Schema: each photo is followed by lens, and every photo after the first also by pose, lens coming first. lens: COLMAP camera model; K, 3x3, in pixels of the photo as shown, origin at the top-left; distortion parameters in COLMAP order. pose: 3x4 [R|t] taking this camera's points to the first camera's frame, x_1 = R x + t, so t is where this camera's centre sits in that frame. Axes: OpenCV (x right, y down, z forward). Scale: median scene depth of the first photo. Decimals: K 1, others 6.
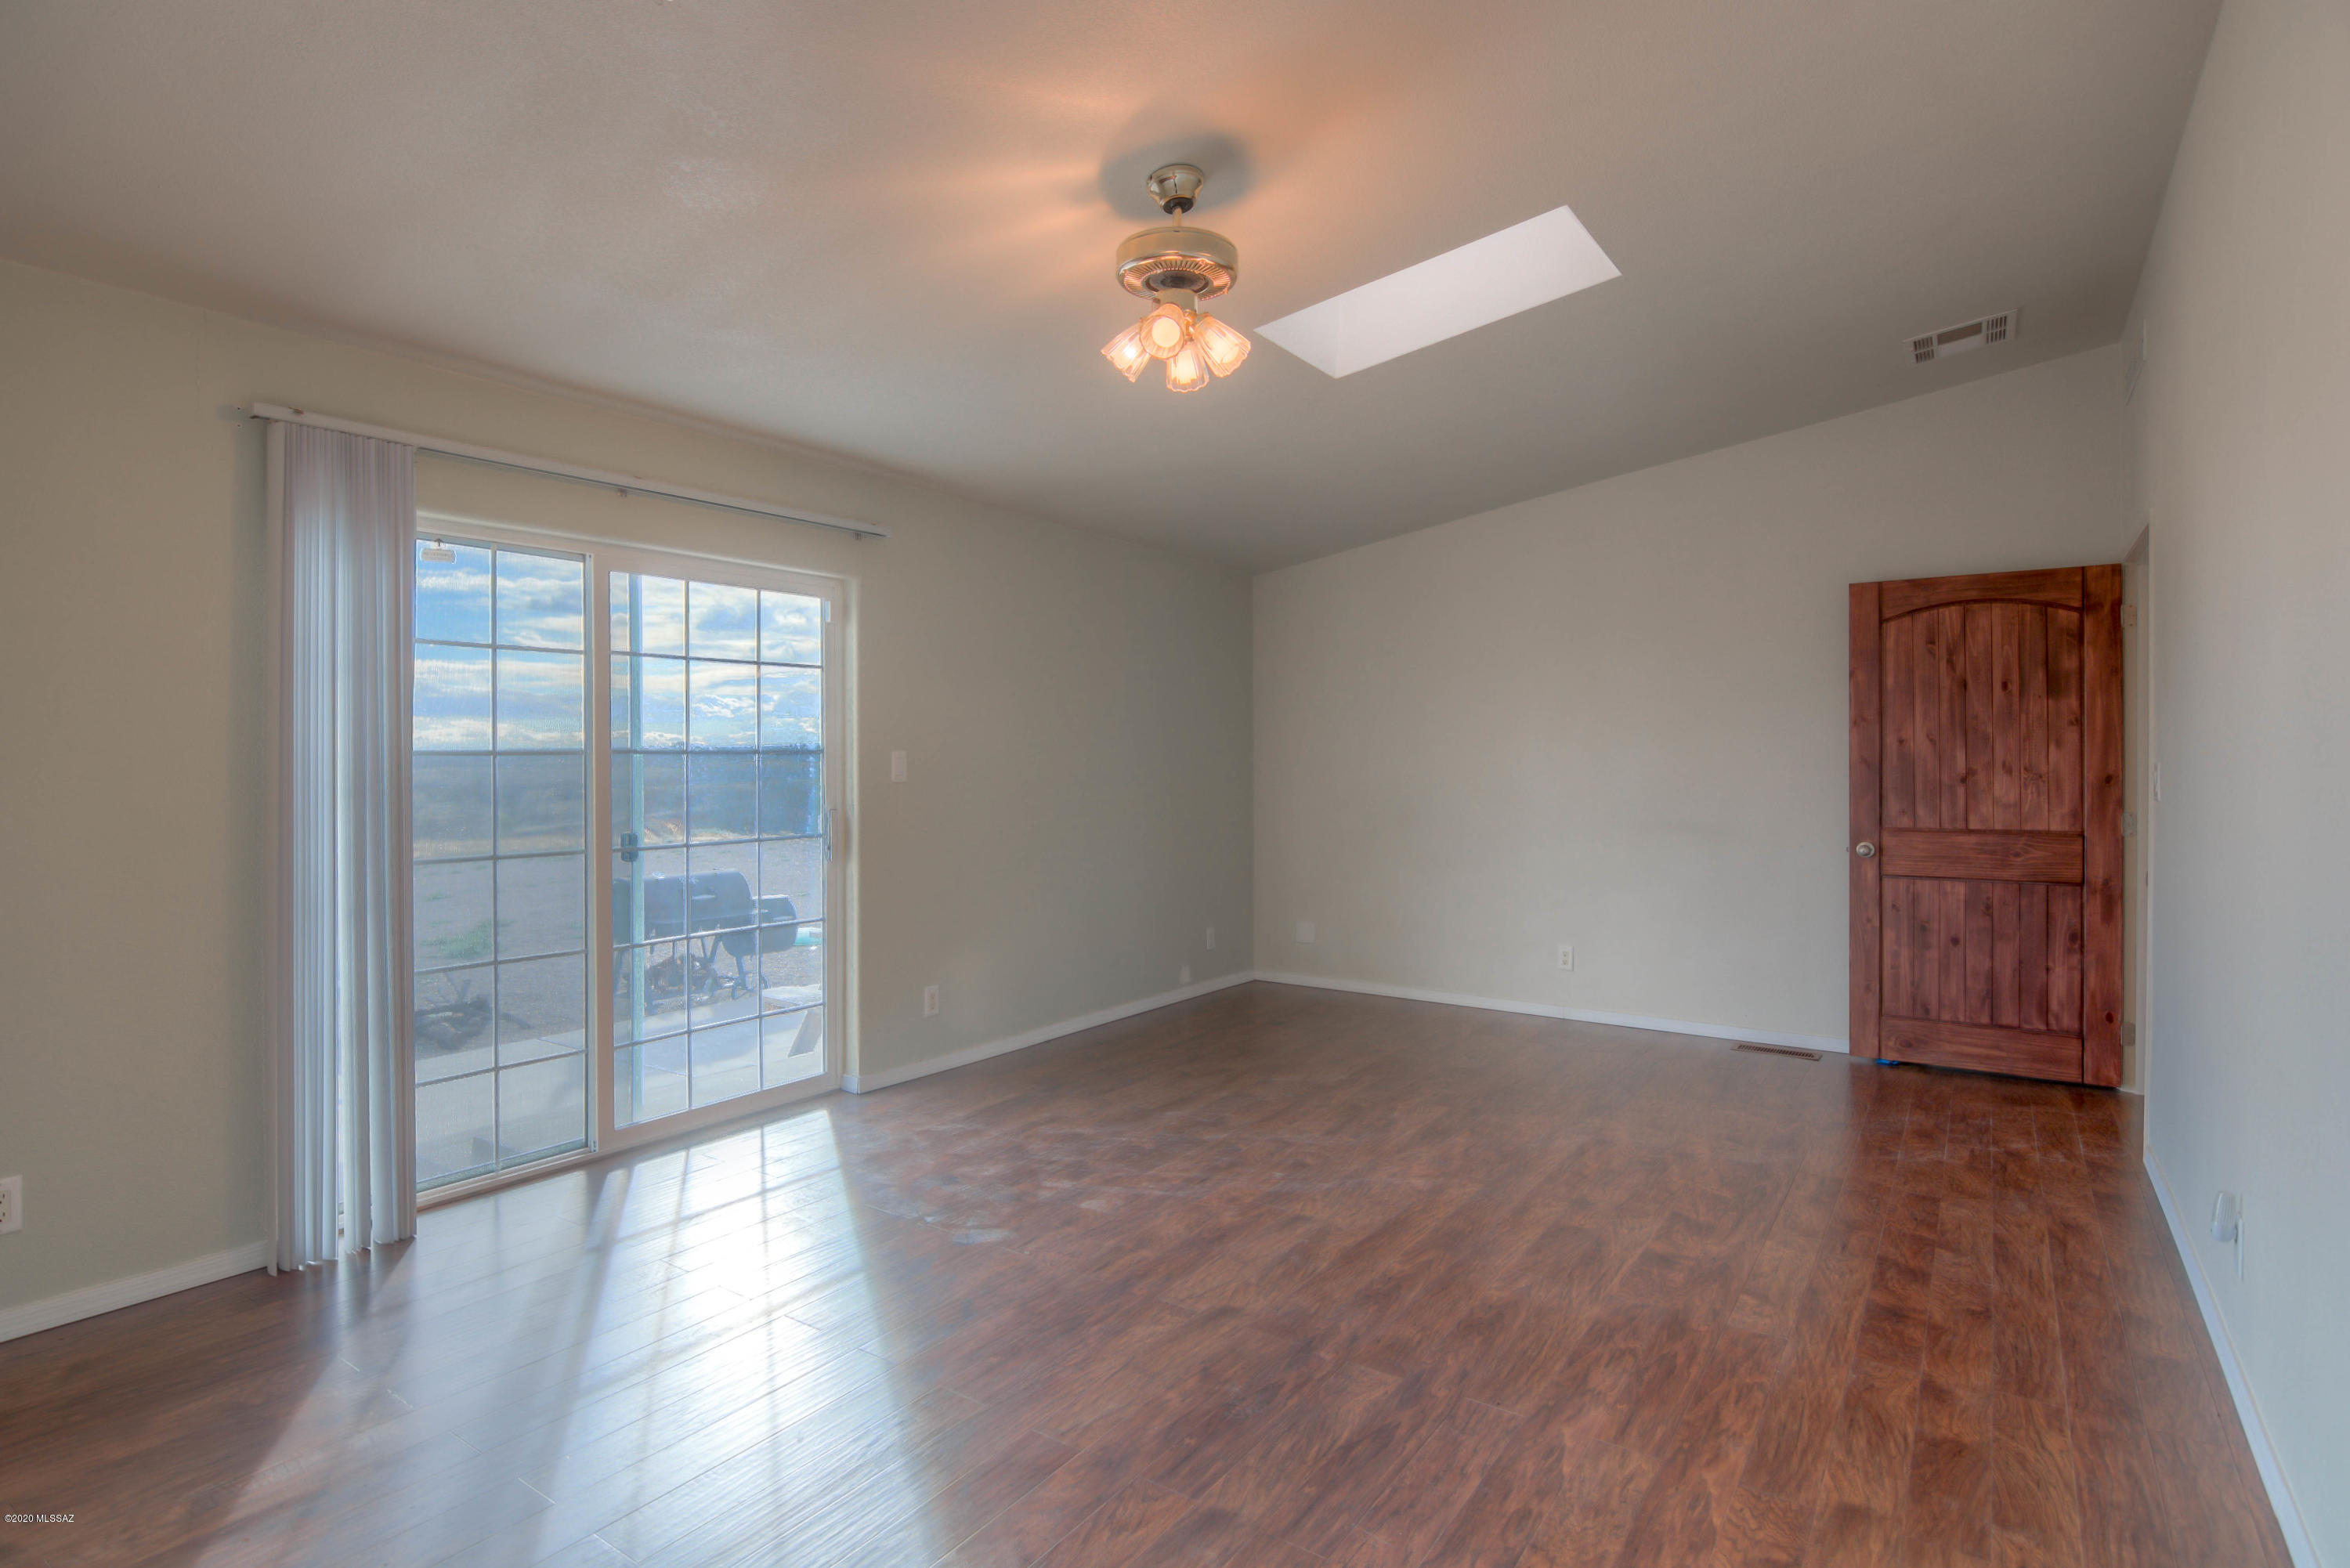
lens RADIAL K [[1221.0, 0, 1173.1], [0, 1221.0, 781.2], [0, 0, 1]] dist [-0.004372, -0.009213]
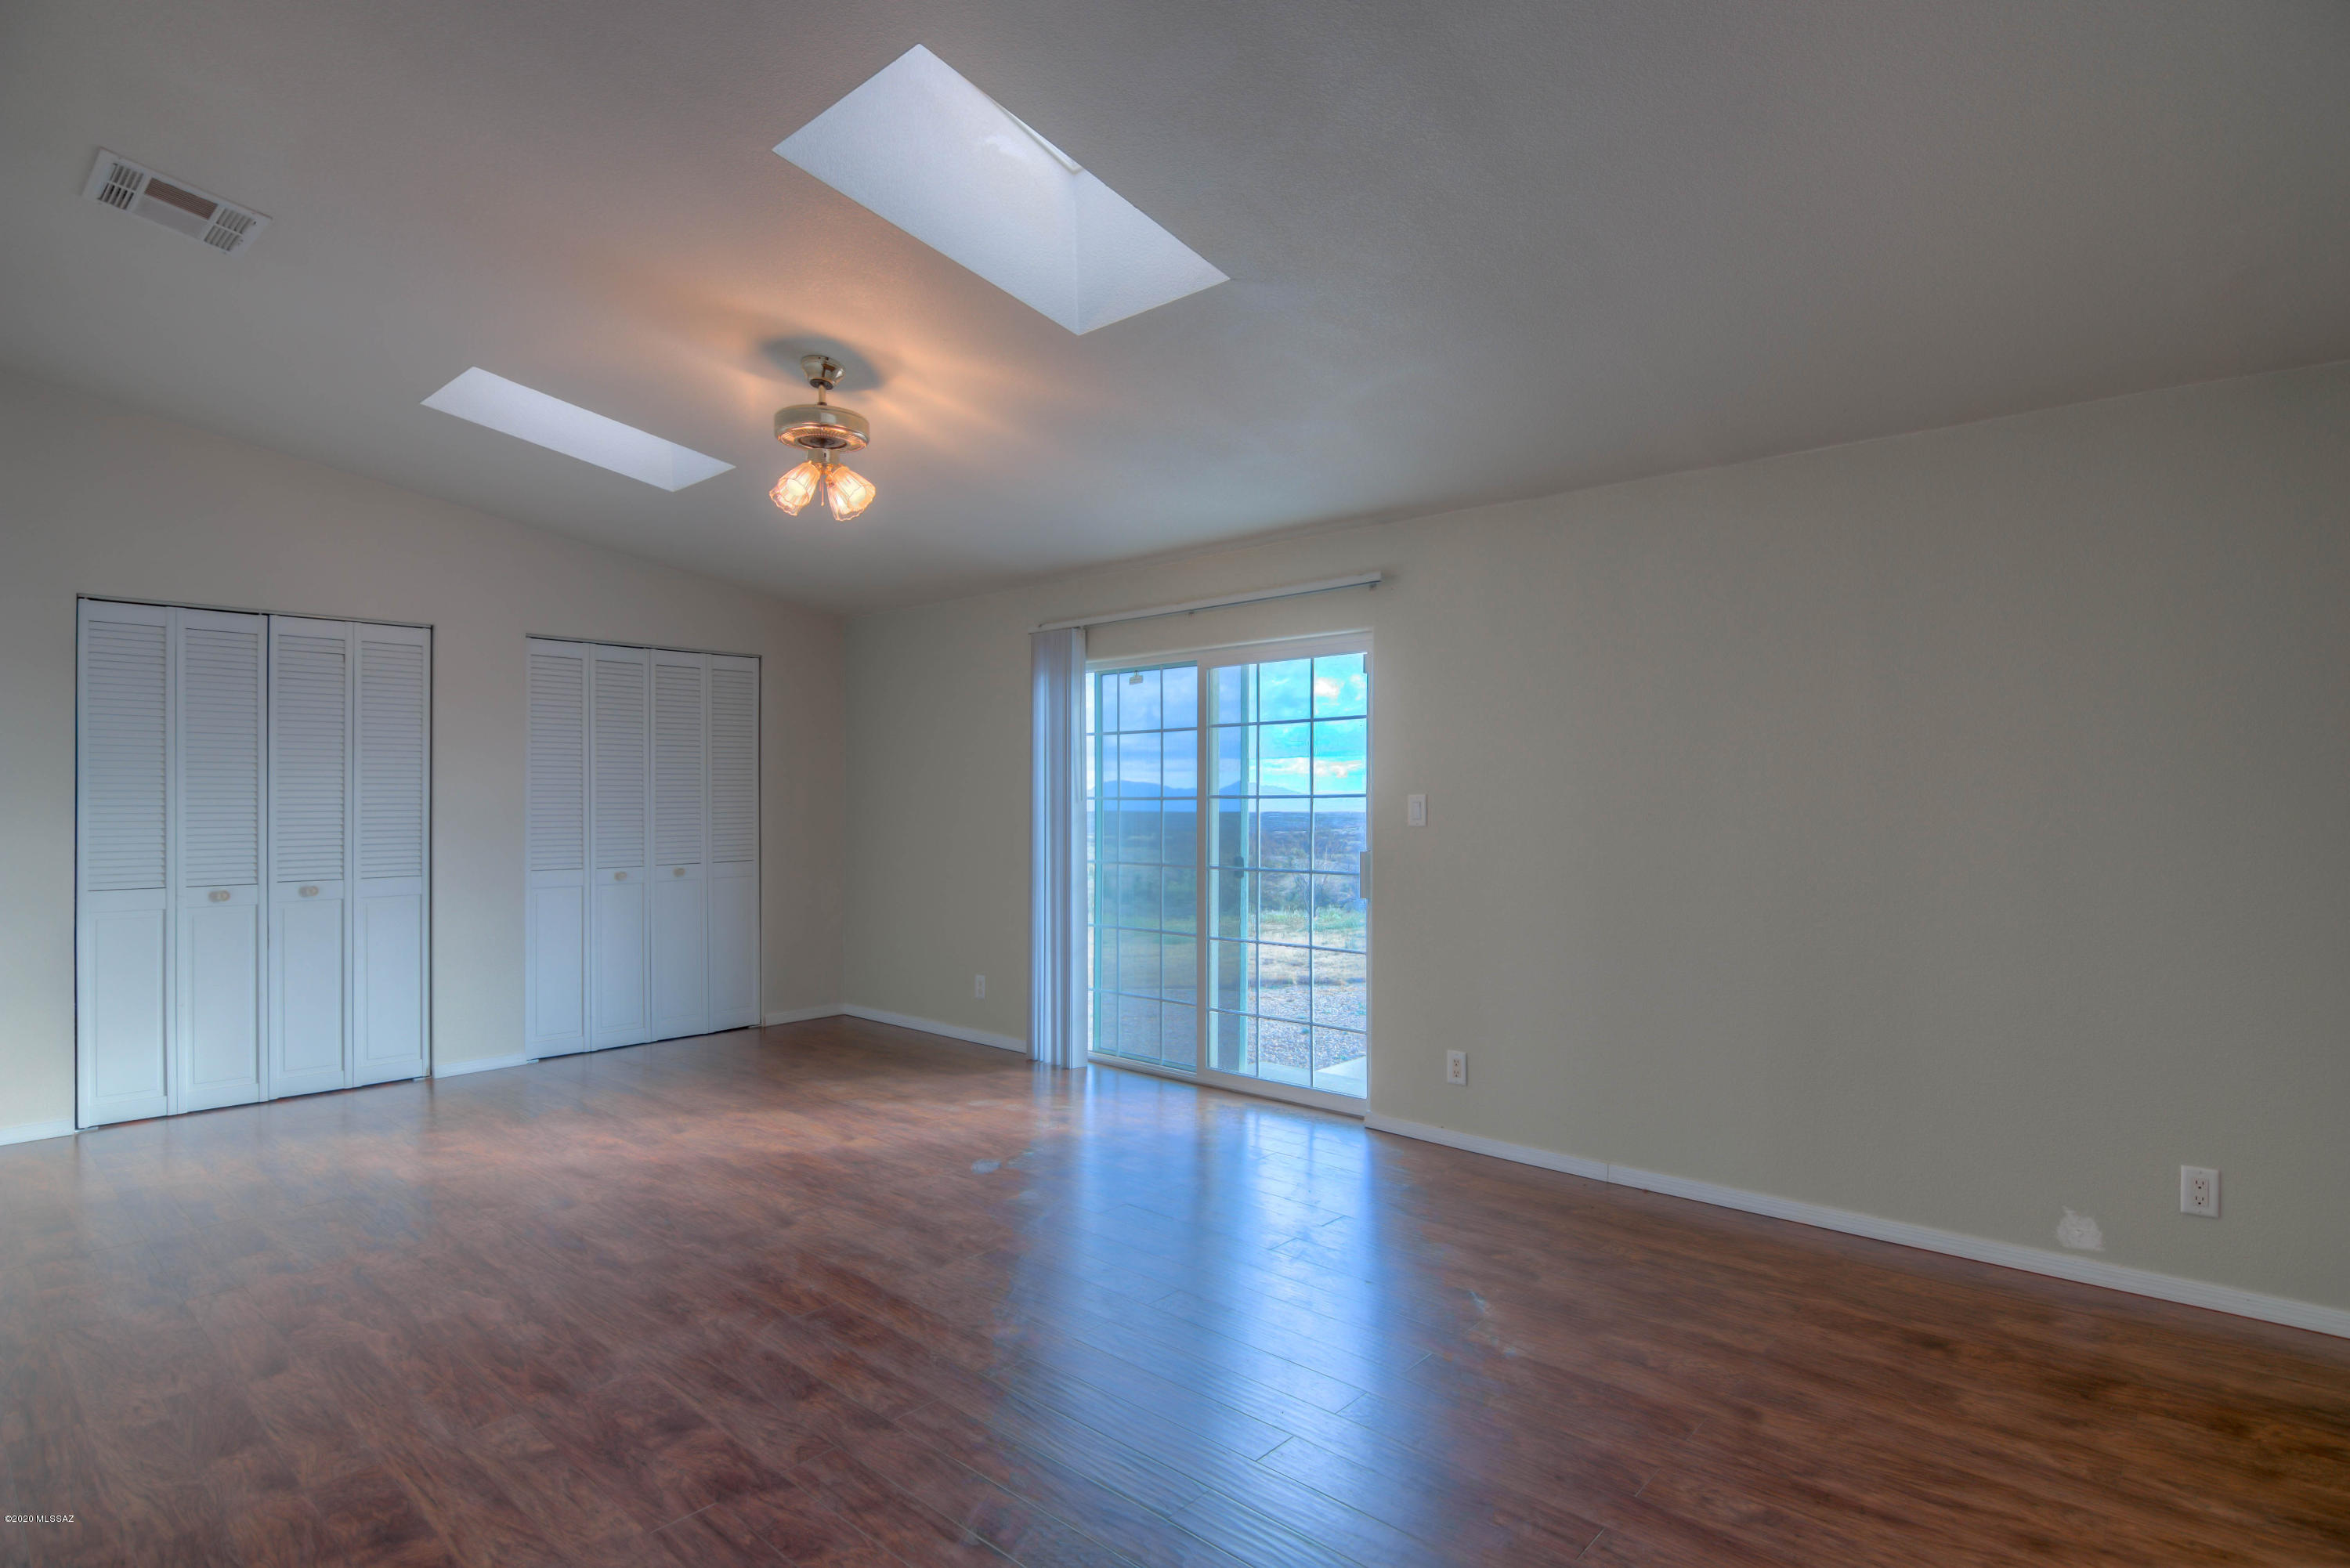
lens RADIAL K [[1221.0, 0, 1171.1], [0, 1221.0, 797.7], [0, 0, 1]] dist [-0.004372, -0.009213]
pose [[-0.153546, -0.004978, -0.988129, 1.259707], [-0.020223, 0.999794, -0.001894, -0.026117], [0.987934, 0.019692, -0.153615, 1.582428]]
